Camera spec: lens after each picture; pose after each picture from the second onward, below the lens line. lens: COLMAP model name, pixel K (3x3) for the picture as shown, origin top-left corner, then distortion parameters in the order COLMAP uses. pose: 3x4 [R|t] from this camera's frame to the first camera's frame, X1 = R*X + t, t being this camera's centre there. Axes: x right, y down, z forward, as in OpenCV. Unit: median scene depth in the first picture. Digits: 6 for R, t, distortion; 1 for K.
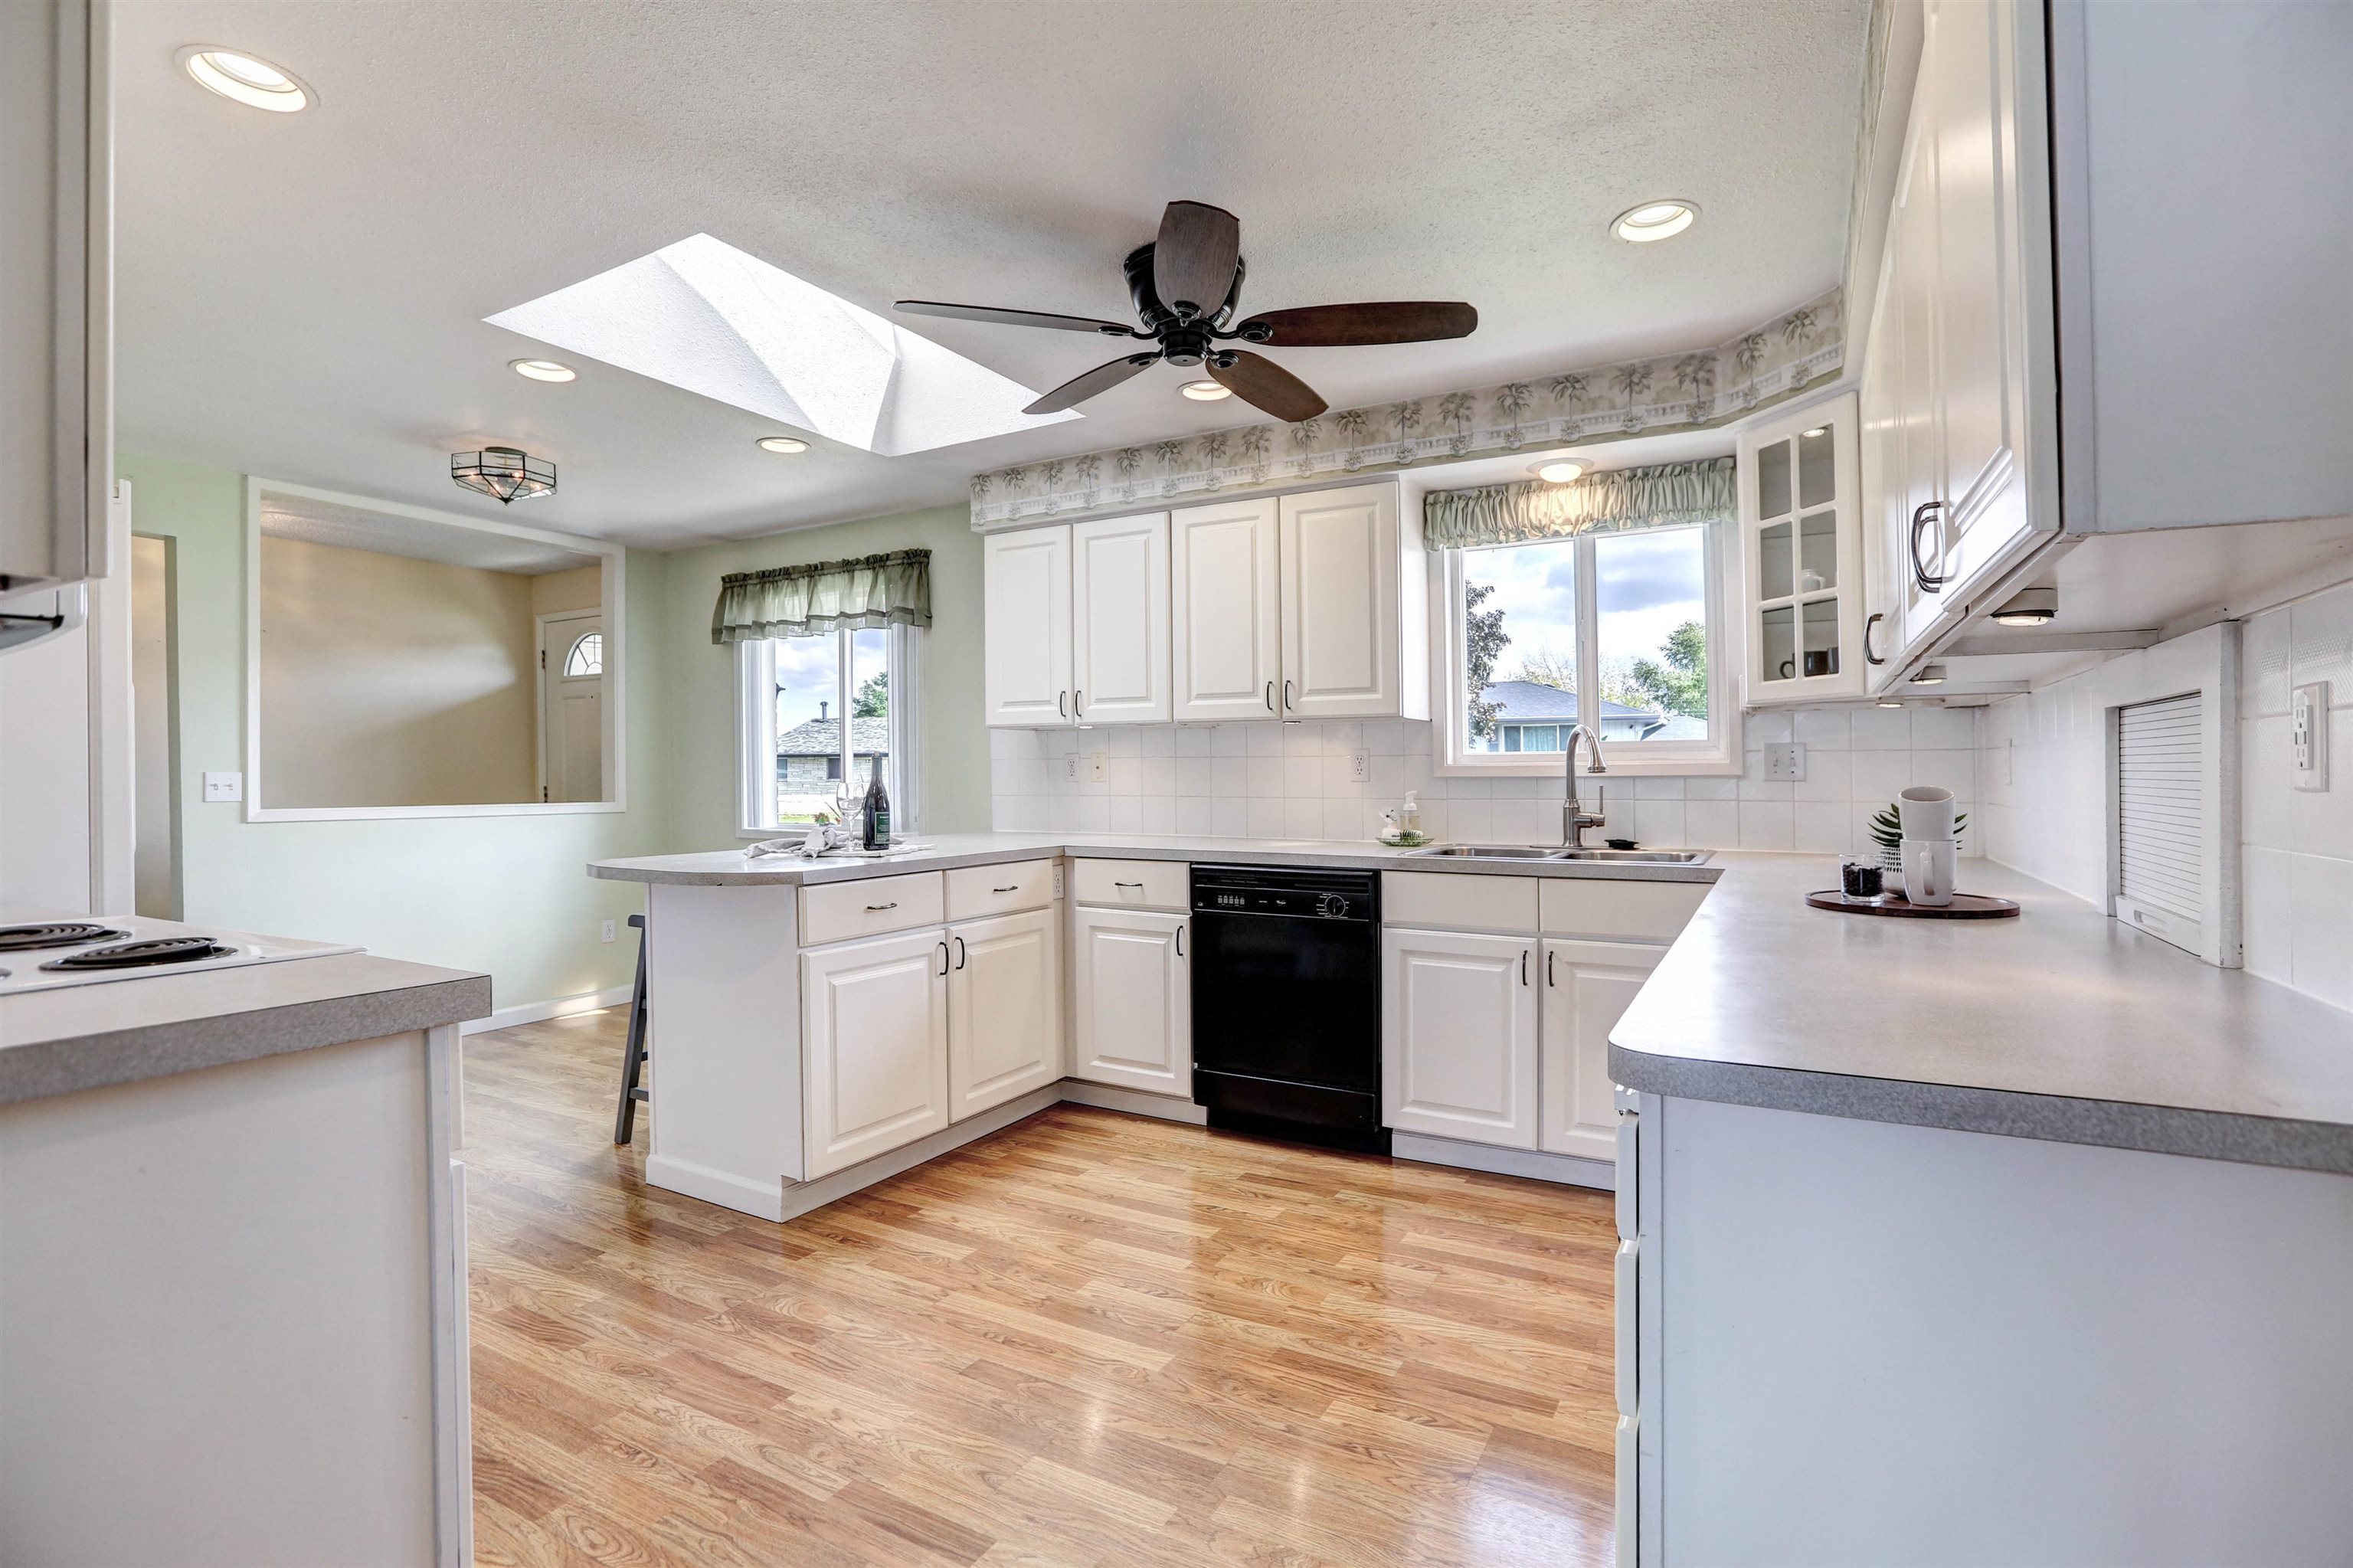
lens RADIAL K [[1101.2, 0, 1173.7], [0, 1101.2, 774.5], [0, 0, 1]] dist [-0.001515, 0.002307]
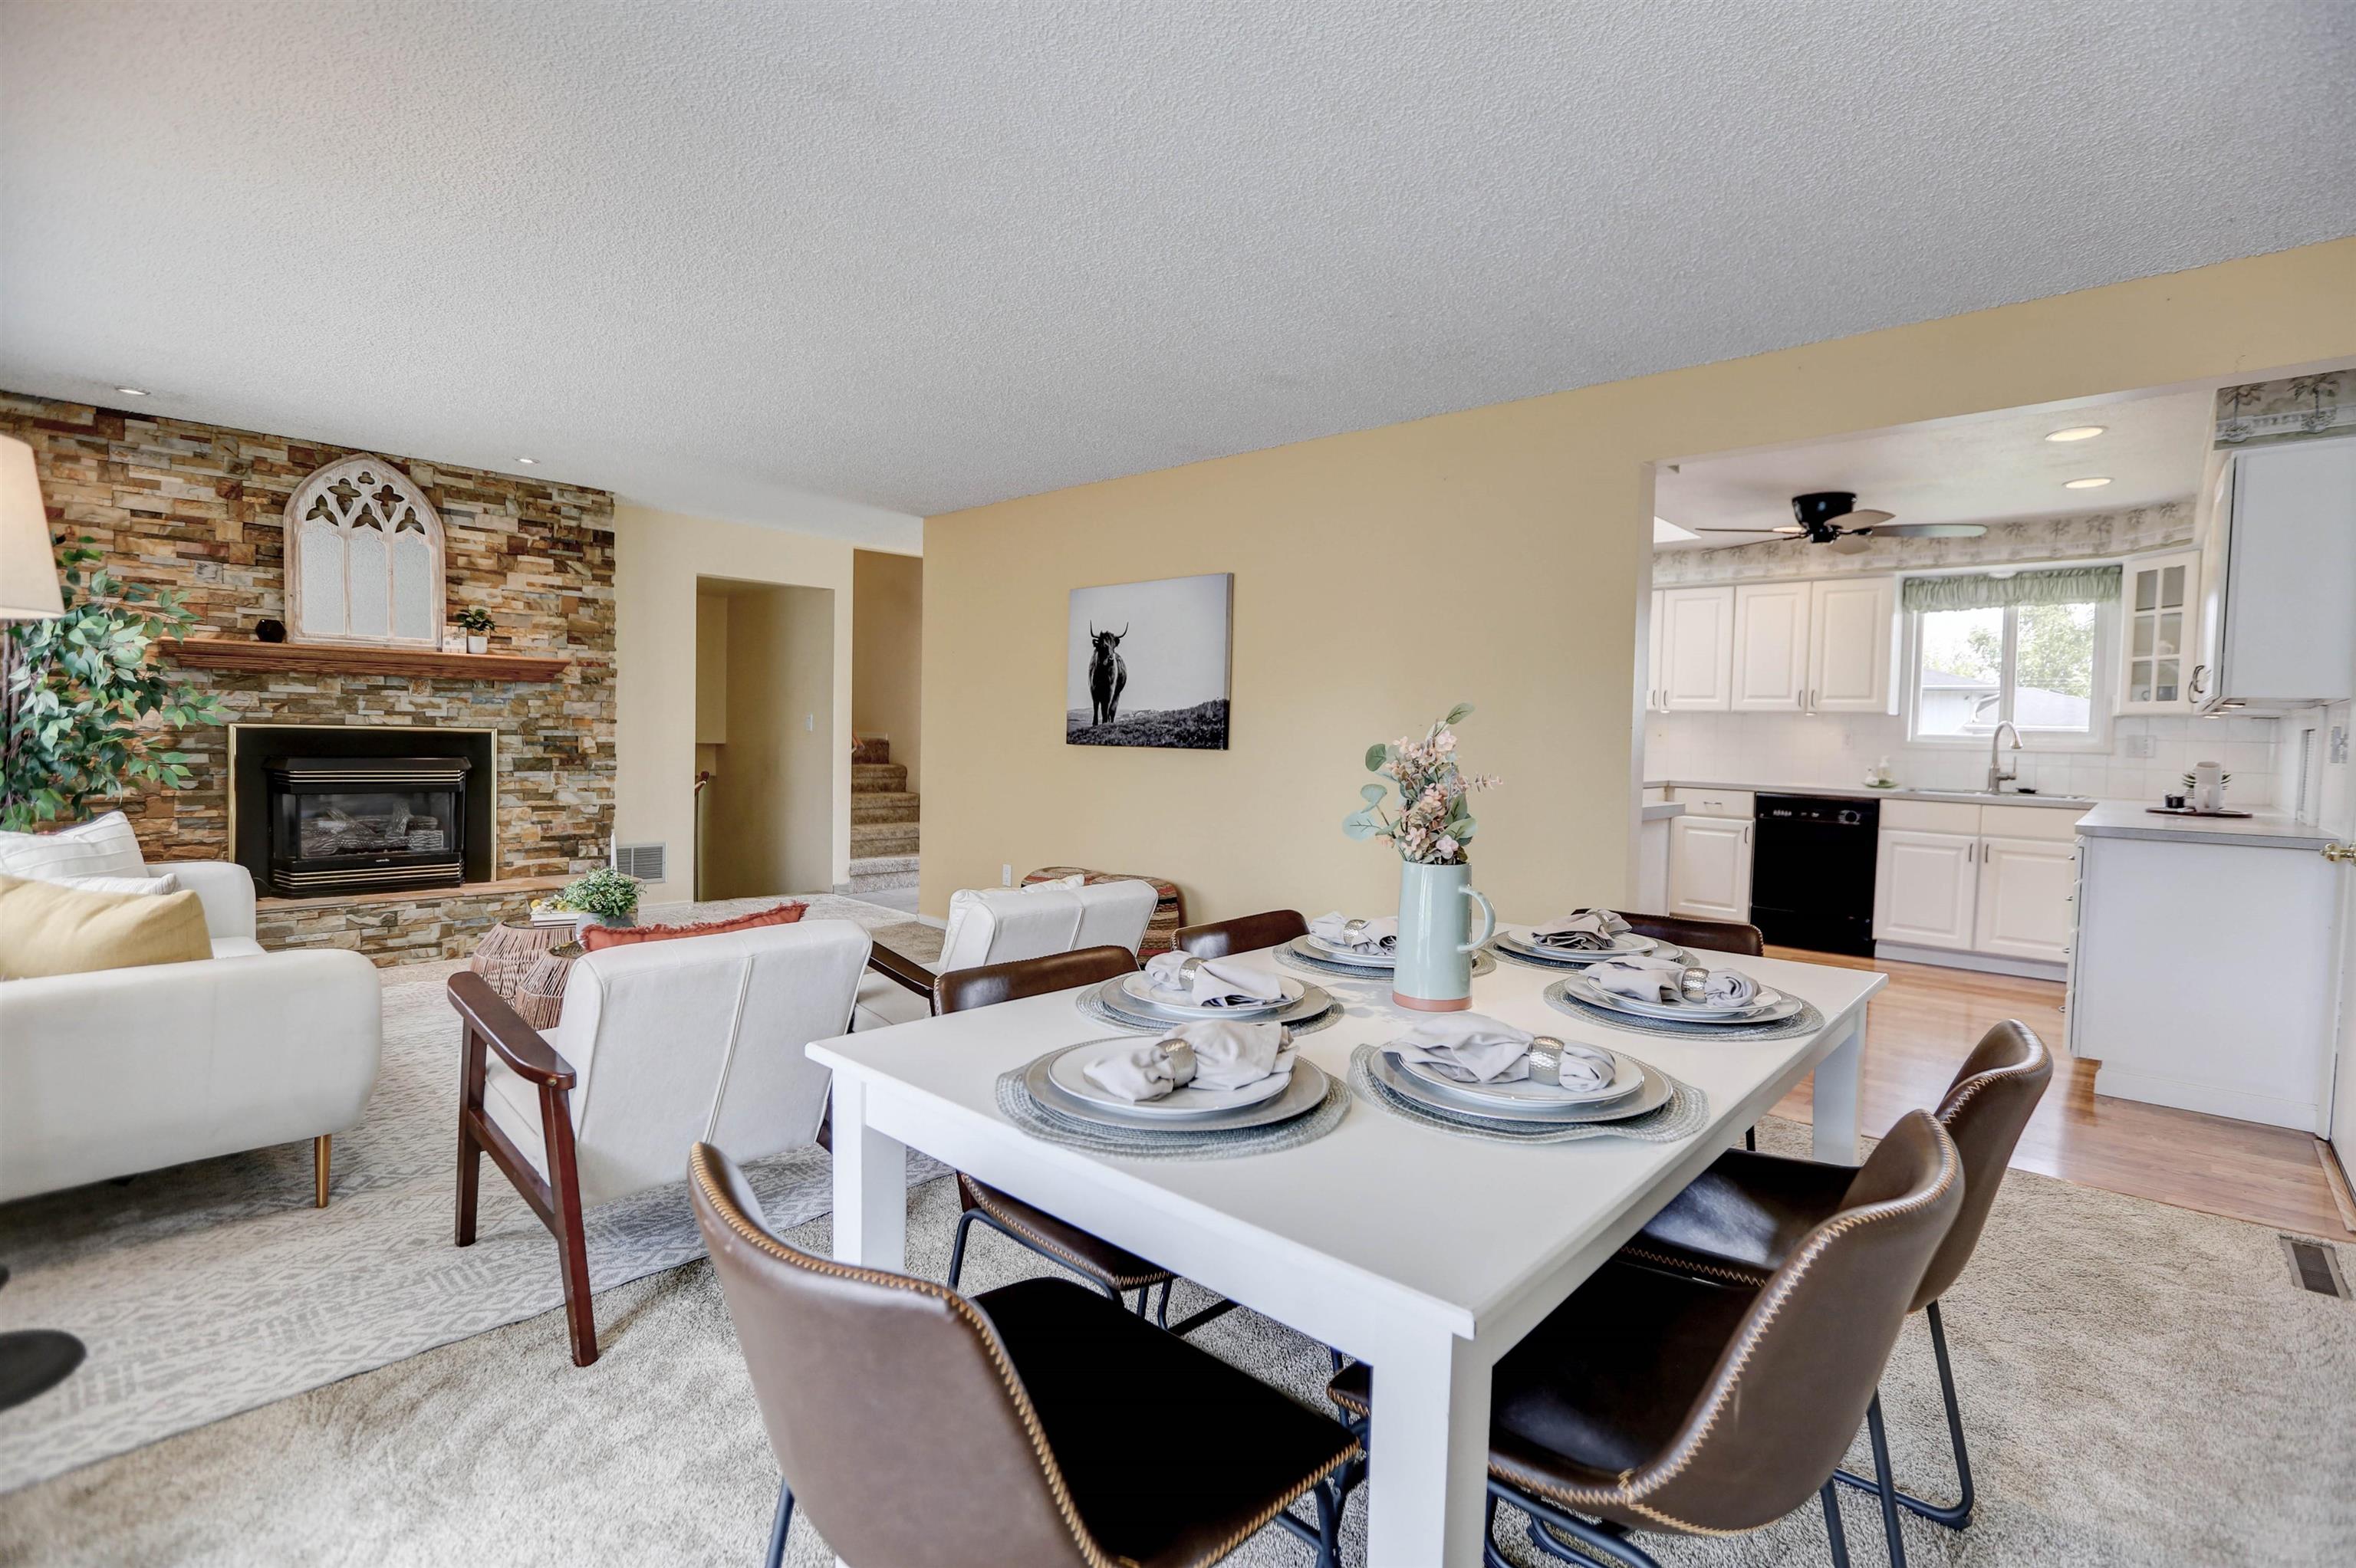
lens RADIAL K [[1102.4, 0, 1185.5], [0, 1102.4, 791.6], [0, 0, 1]] dist [-0.001515, 0.002307]
pose [[0.978461, 0.039293, -0.202659, -0.559966], [-0.027101, 0.997671, 0.062590, -0.008081], [0.204646, -0.055750, 0.977247, -1.006356]]
